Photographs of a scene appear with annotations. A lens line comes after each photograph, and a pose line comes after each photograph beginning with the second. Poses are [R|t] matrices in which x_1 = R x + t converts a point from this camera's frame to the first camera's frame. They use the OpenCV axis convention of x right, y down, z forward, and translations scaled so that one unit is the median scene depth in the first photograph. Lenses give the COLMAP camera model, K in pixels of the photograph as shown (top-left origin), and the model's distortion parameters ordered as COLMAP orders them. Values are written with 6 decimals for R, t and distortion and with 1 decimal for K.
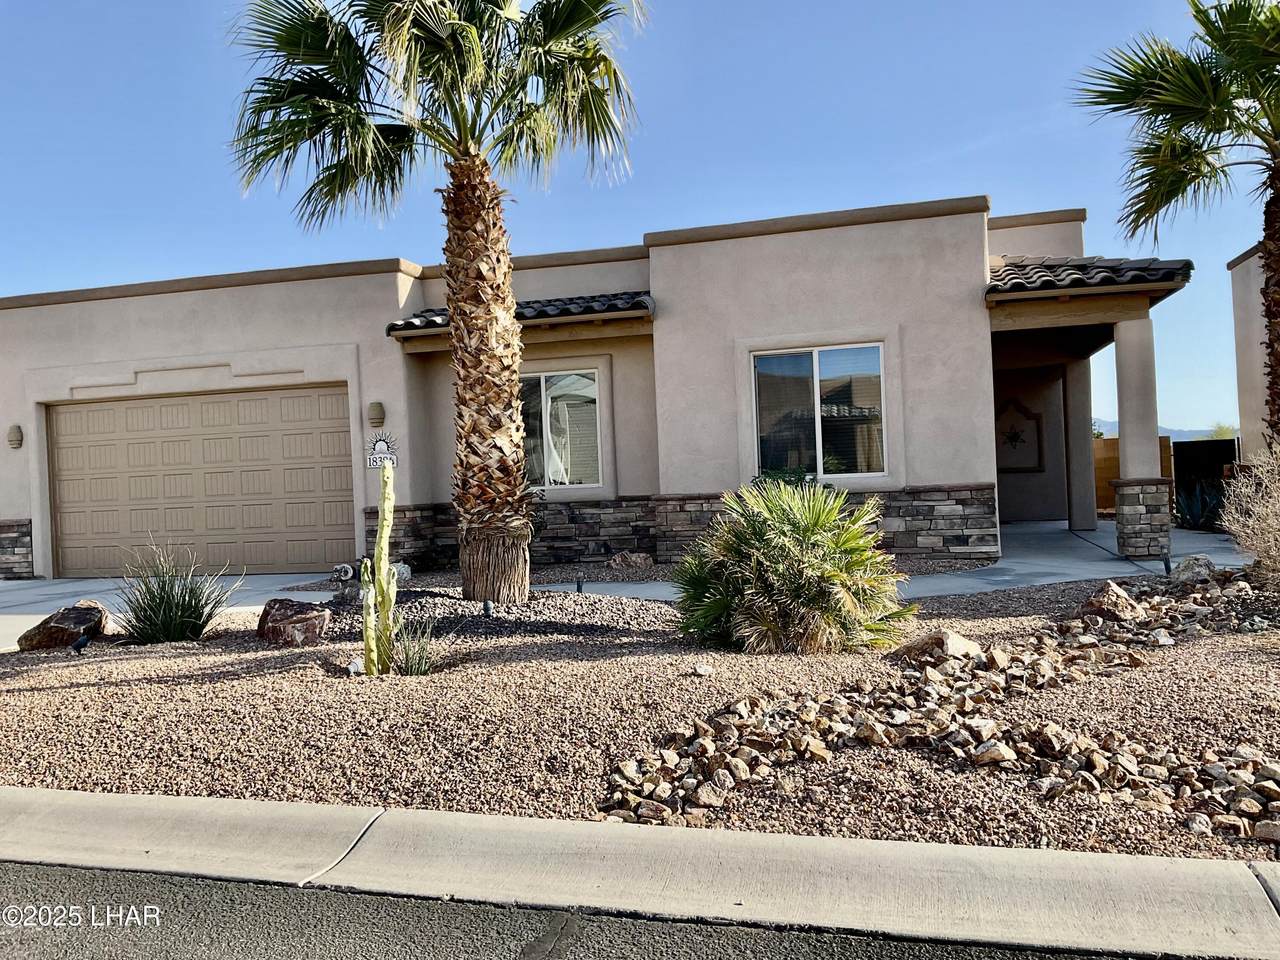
lens RADIAL K [[1056.7, 0, 620.9], [0, 1056.7, 470.8], [0, 0, 1]] dist [0.108092, -0.203985]
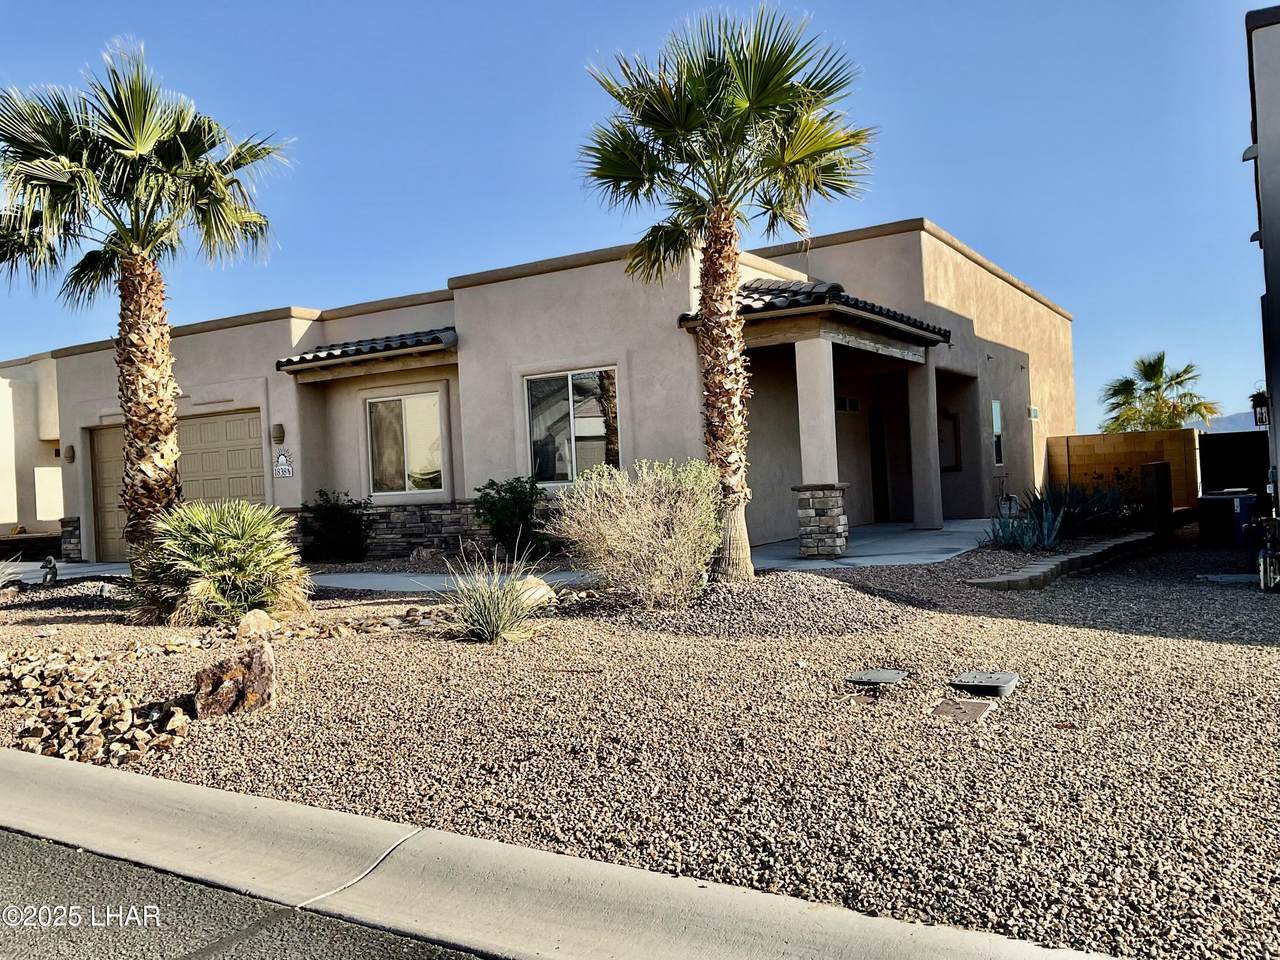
lens RADIAL K [[1056.7, 0, 620.9], [0, 1056.7, 470.8], [0, 0, 1]] dist [0.108092, -0.203985]
pose [[0.960376, -0.009672, -0.278539, 0.501937], [0.012492, 0.999887, 0.008353, -0.015568], [0.278427, -0.011501, 0.960389, -0.081228]]
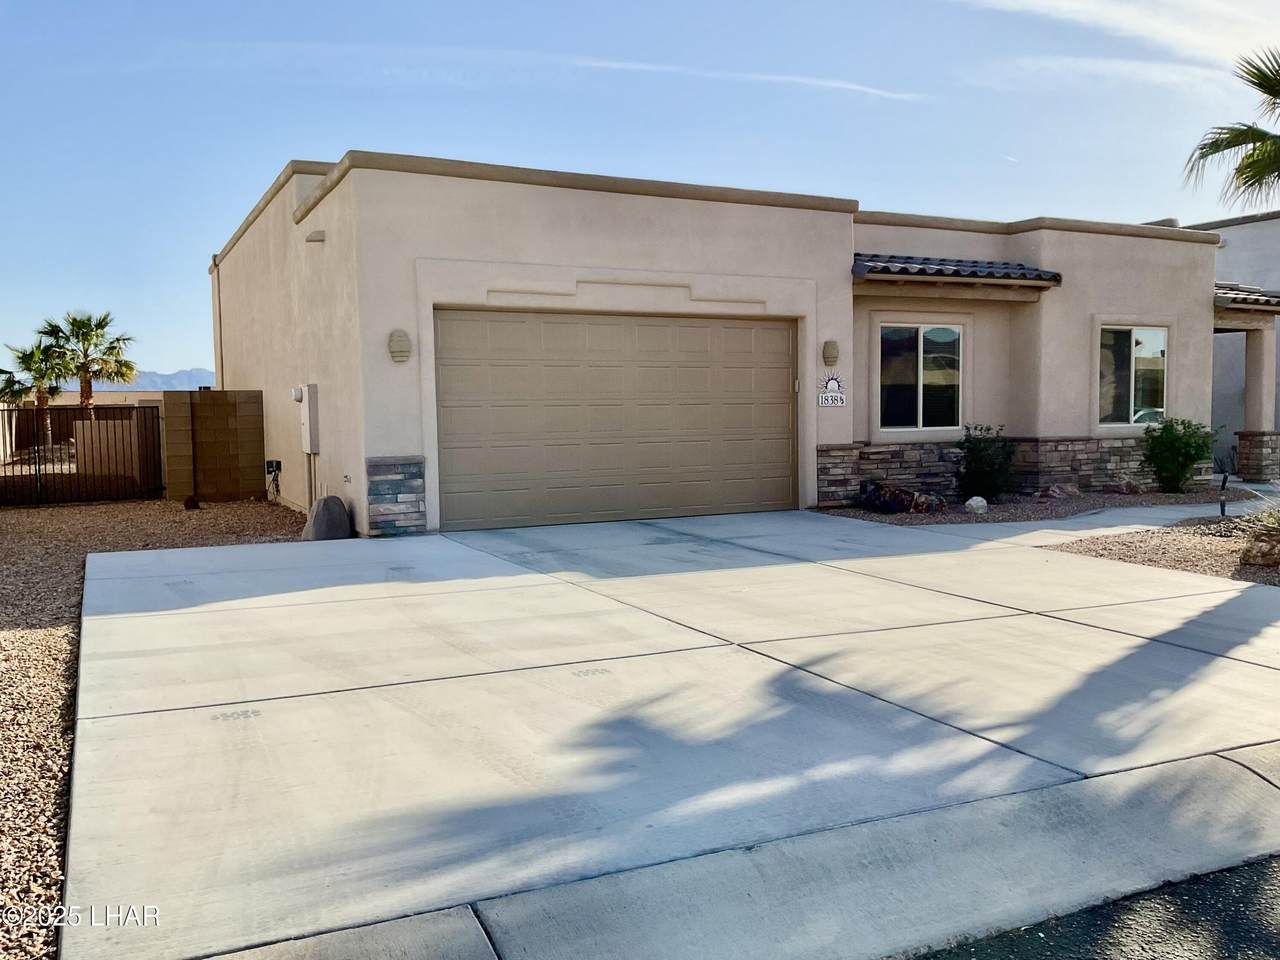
lens RADIAL K [[1056.7, 0, 620.9], [0, 1056.7, 470.8], [0, 0, 1]] dist [0.108092, -0.203985]
pose [[0.750568, -0.005642, 0.660769, -1.055994], [-0.026827, 0.998879, 0.039001, 0.024778], [-0.660248, -0.046999, 0.749576, 0.376190]]
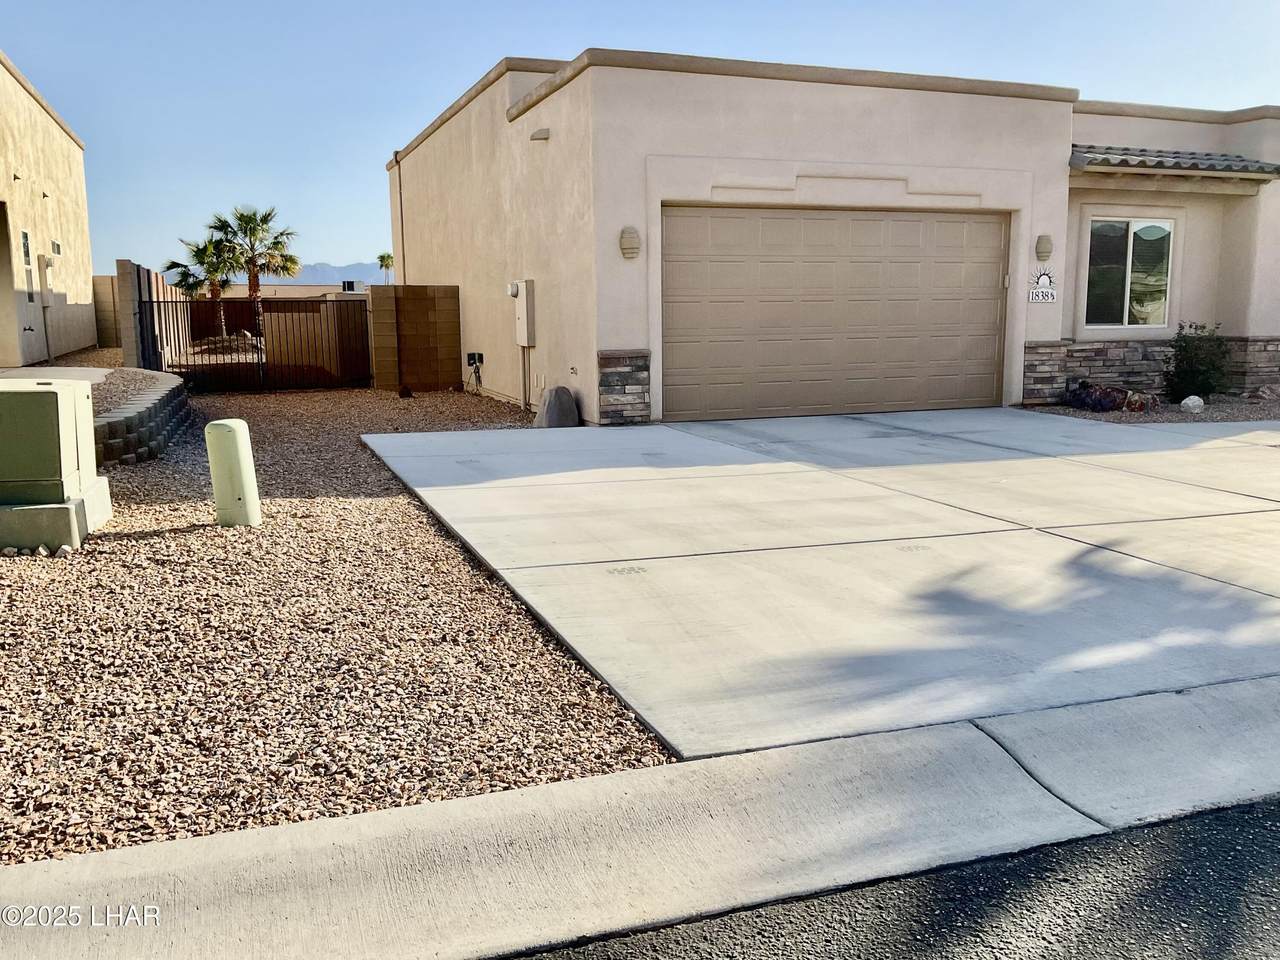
lens RADIAL K [[1056.7, 0, 620.9], [0, 1056.7, 470.8], [0, 0, 1]] dist [0.108092, -0.203985]
pose [[0.813175, -0.051613, 0.579726, -1.153098], [-0.035334, 0.989845, 0.137688, 0.029589], [-0.580946, -0.132448, 0.803094, 0.404300]]
